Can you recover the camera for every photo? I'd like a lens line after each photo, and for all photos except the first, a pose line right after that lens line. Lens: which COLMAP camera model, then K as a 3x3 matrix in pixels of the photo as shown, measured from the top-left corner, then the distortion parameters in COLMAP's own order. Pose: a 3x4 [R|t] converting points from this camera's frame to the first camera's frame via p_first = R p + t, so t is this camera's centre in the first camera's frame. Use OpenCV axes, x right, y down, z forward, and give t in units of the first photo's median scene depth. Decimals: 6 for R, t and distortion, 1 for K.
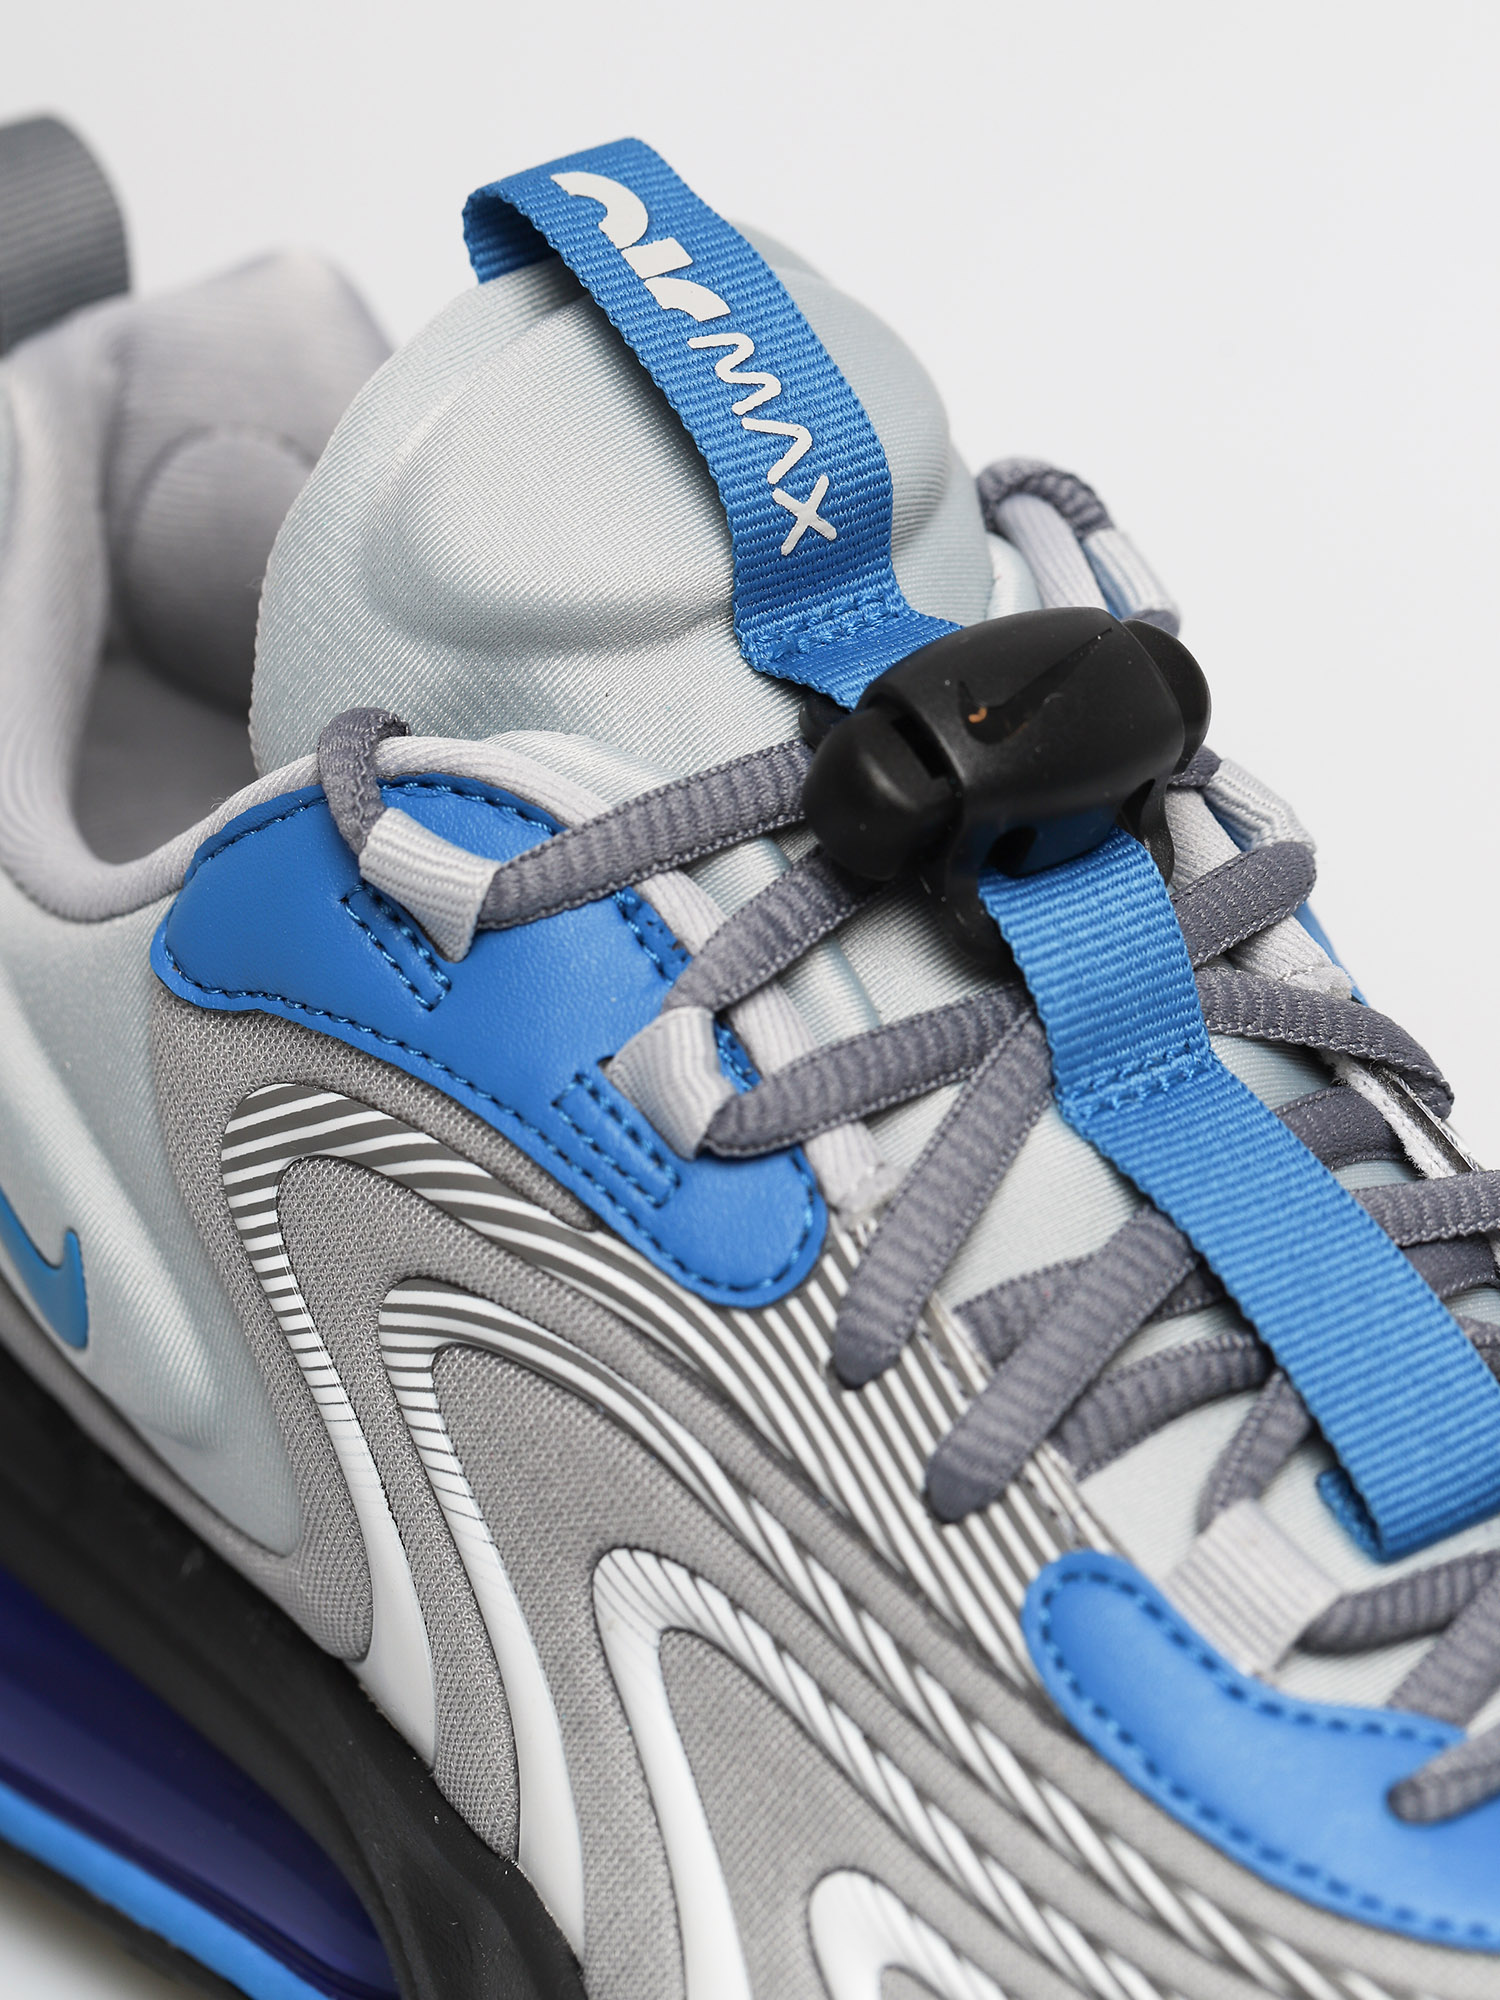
lens RADIAL K [[6427.6, 0, 750.0], [0, 6427.6, 1000.0], [0, 0, 1]] dist [1.014086, -39.735419]
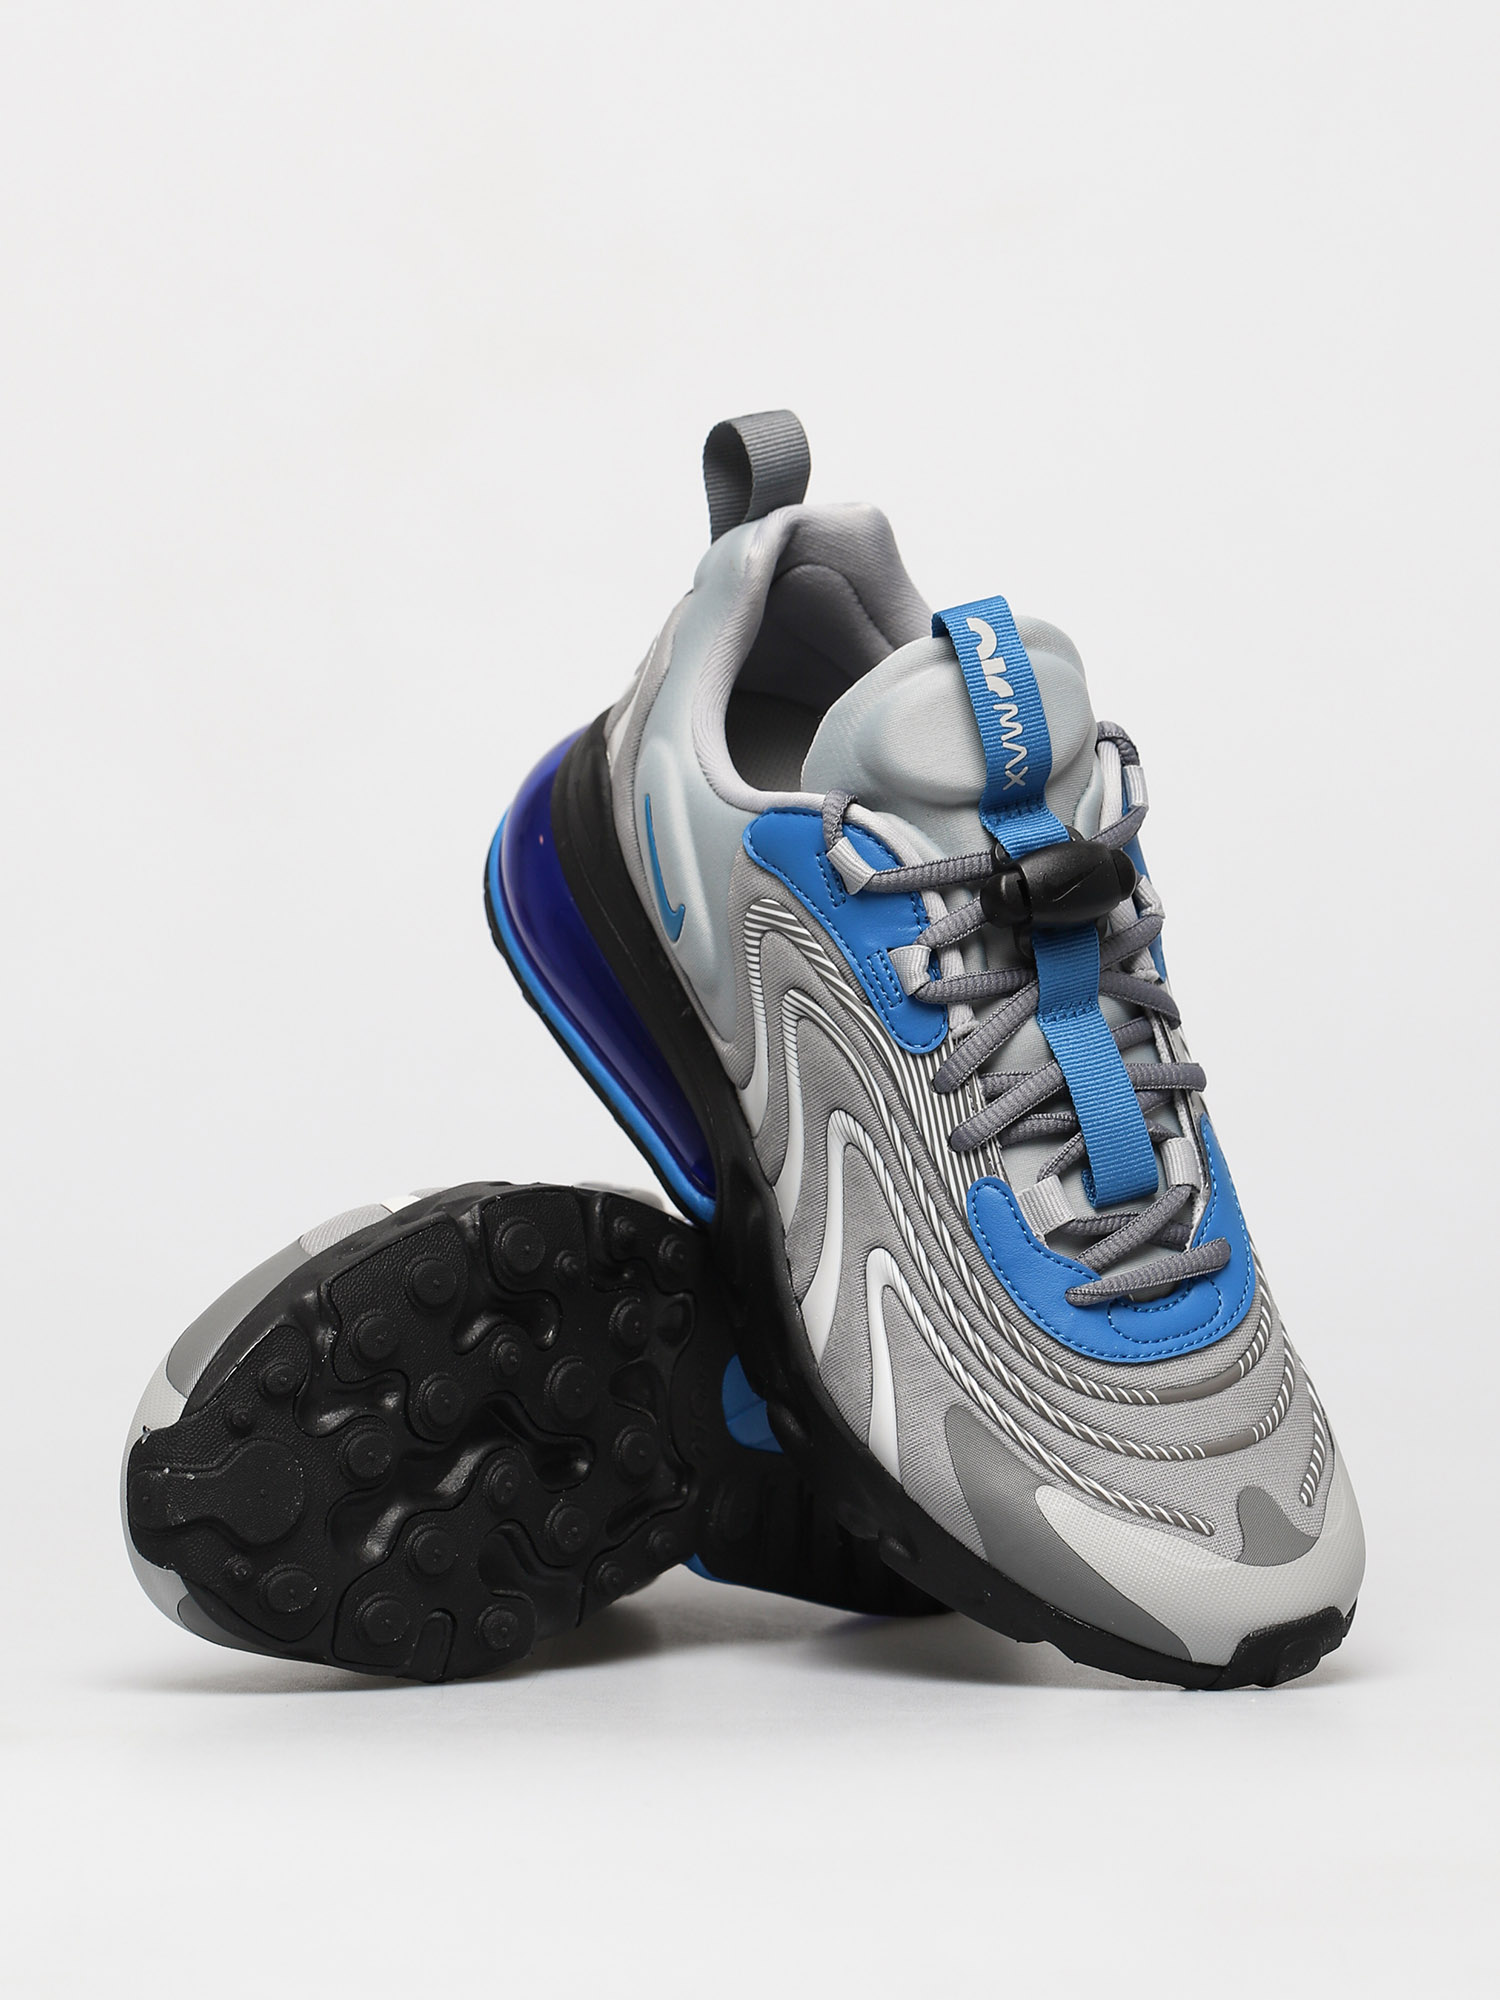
lens RADIAL K [[6738.7, 0, 750.0], [0, 6738.7, 1000.0], [0, 0, 1]] dist [-0.098758, 4.187223]
pose [[0.953367, 0.299324, 0.038683, -0.187639], [-0.297536, 0.910601, 0.286843, -0.794839], [0.050635, -0.284976, 0.957196, -1.817146]]
